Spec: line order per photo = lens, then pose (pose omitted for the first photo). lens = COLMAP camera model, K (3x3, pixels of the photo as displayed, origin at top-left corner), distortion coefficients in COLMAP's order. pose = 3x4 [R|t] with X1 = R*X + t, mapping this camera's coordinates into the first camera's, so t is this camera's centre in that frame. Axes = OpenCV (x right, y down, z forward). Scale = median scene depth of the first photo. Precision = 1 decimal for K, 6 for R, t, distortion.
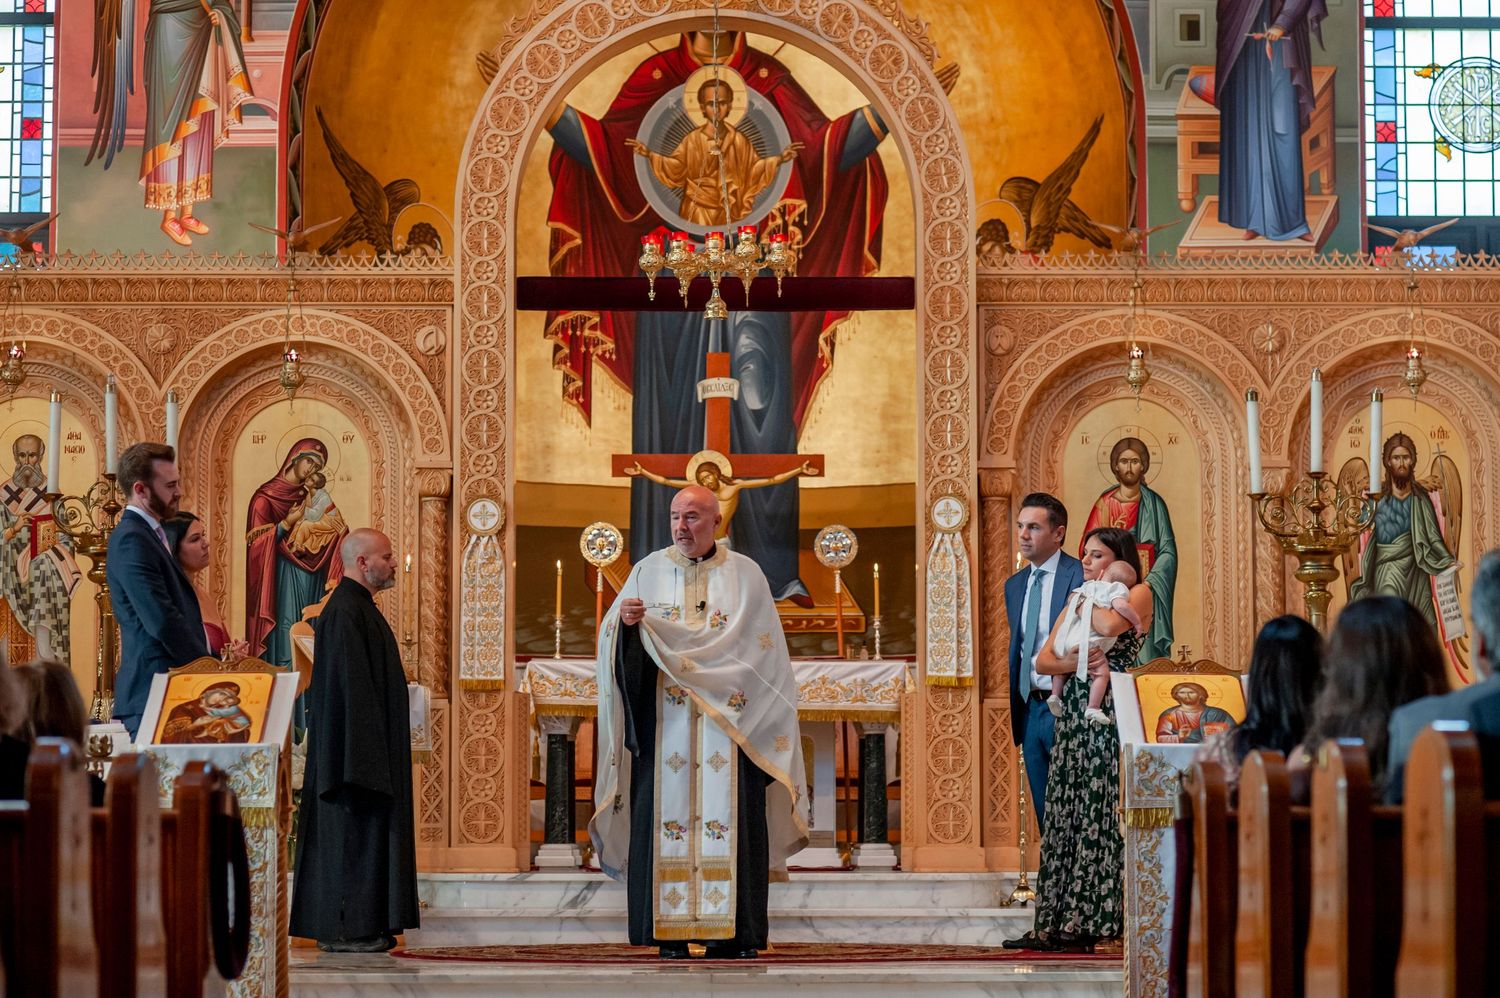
lens RADIAL K [[3666.3, 0, 750.0], [0, 3666.3, 499.0], [0, 0, 1]] dist [0.012585, 0.011831]
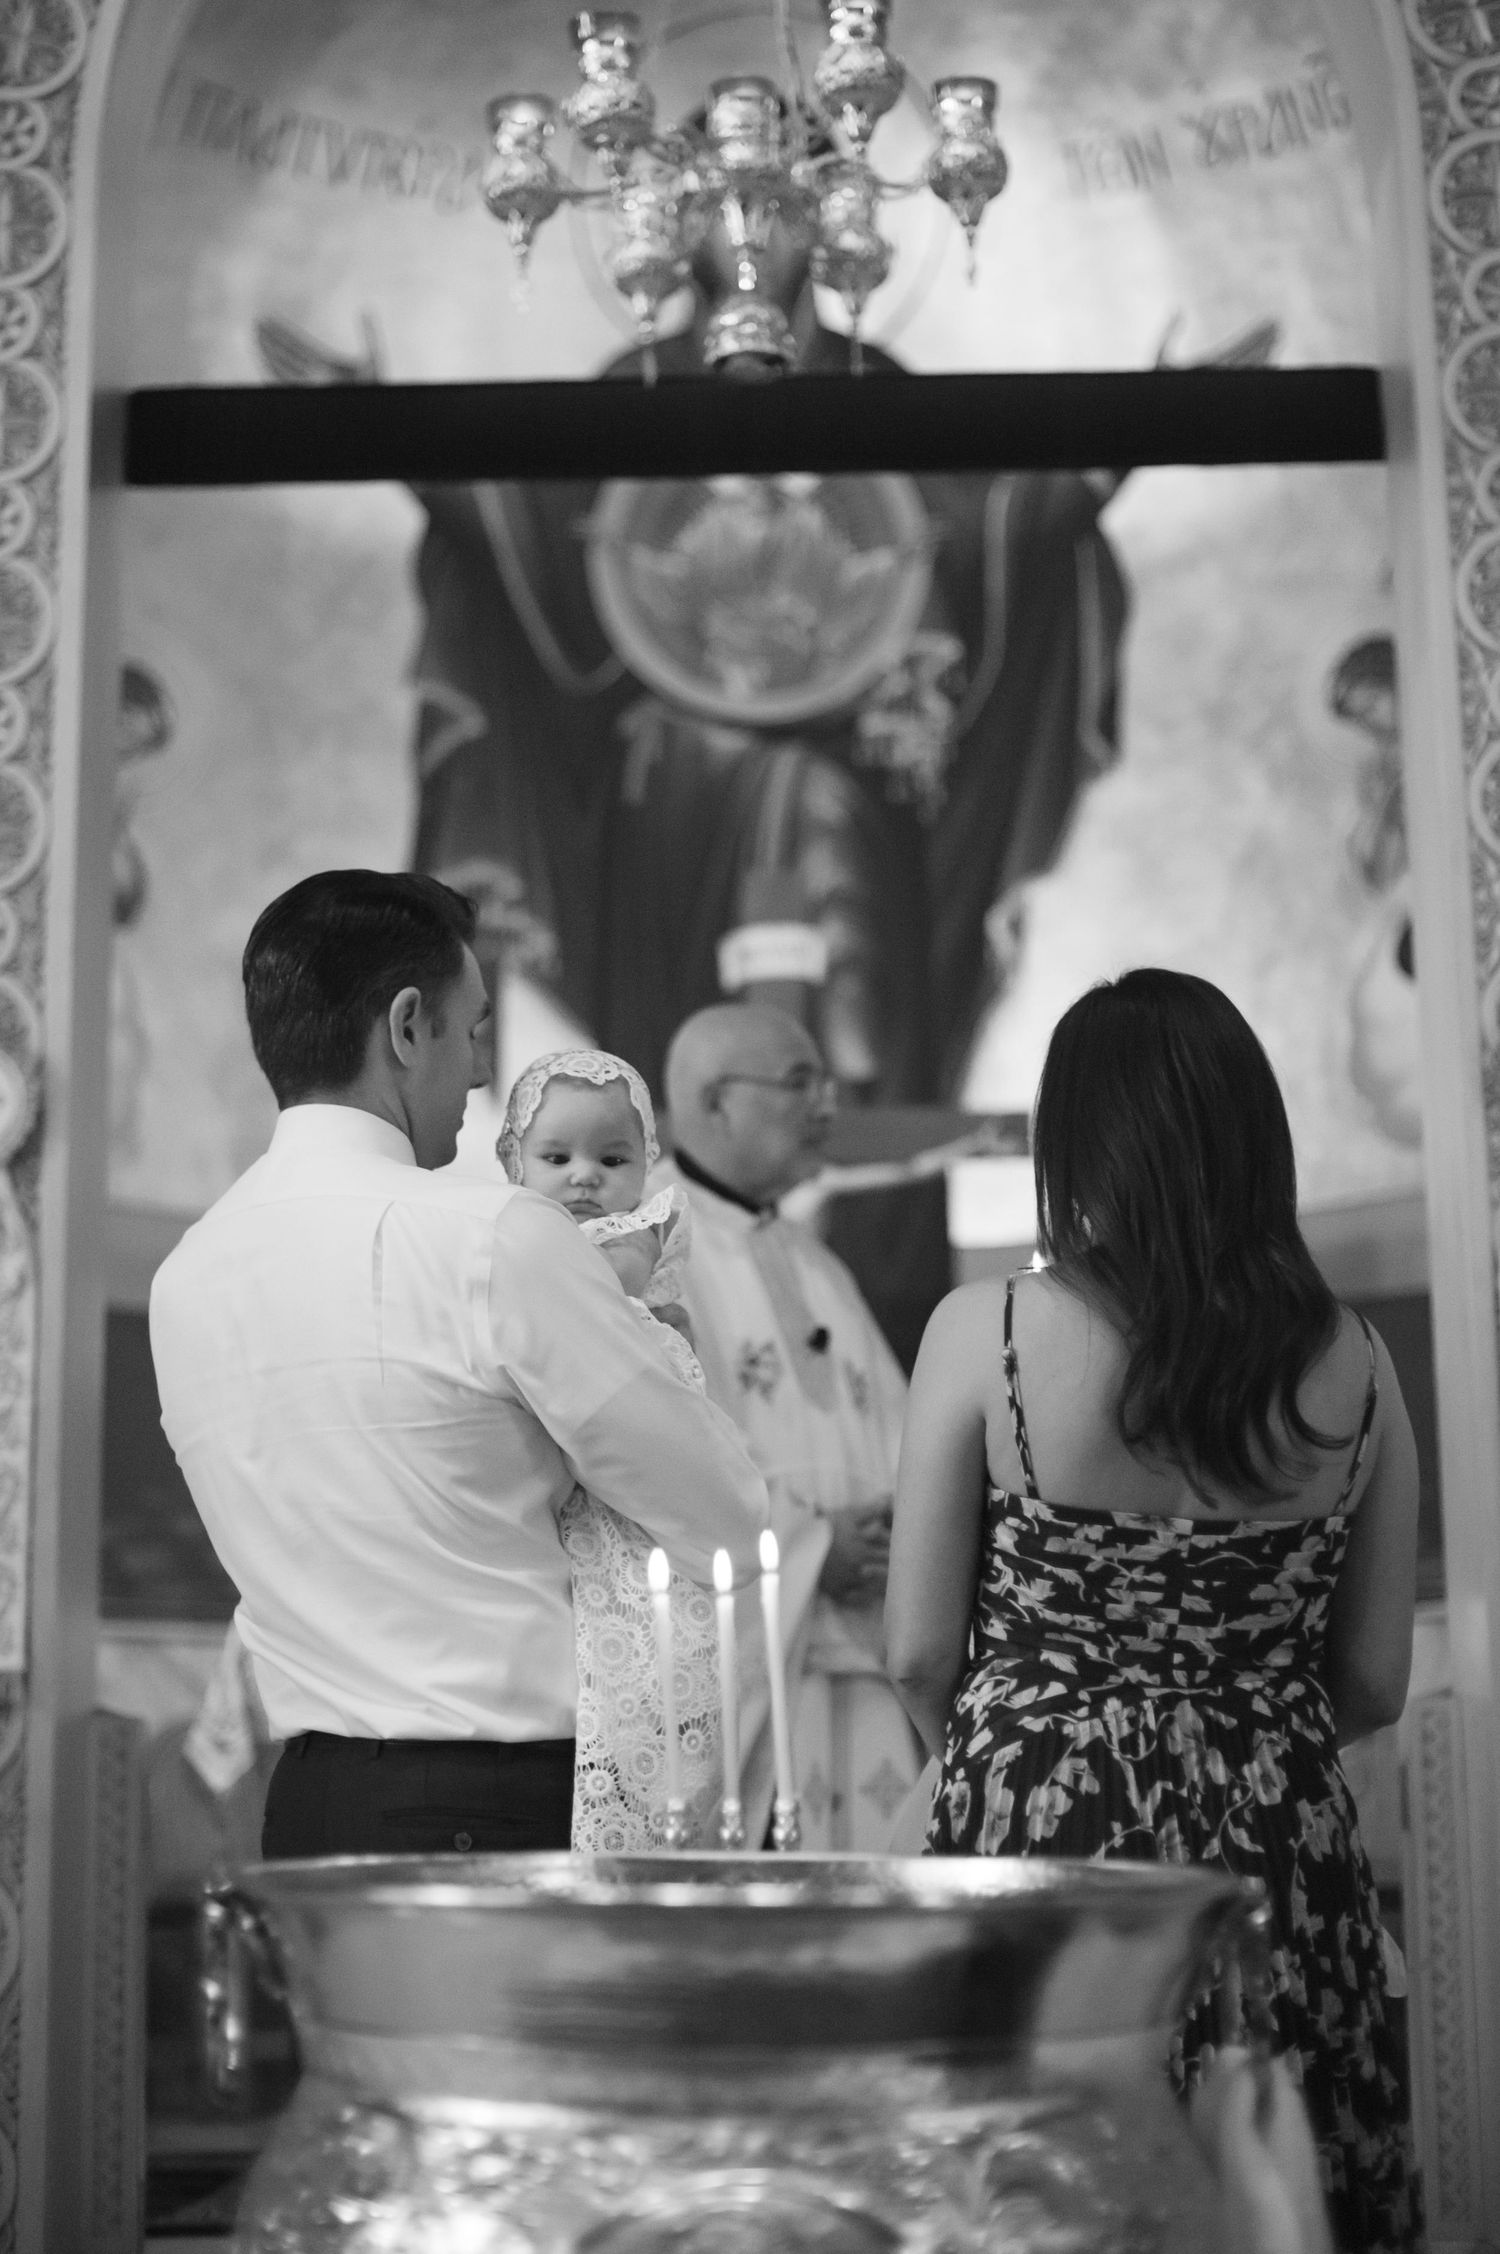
lens RADIAL K [[3264.2, 0, 750.0], [0, 3264.2, 1127.0], [0, 0, 1]] dist [-0.113416, -0.022651]
pose [[0.999670, -0.016363, -0.019786, -0.004665], [0.014043, 0.993585, -0.112217, 0.033079], [0.021495, 0.111902, 0.993487, 0.678830]]
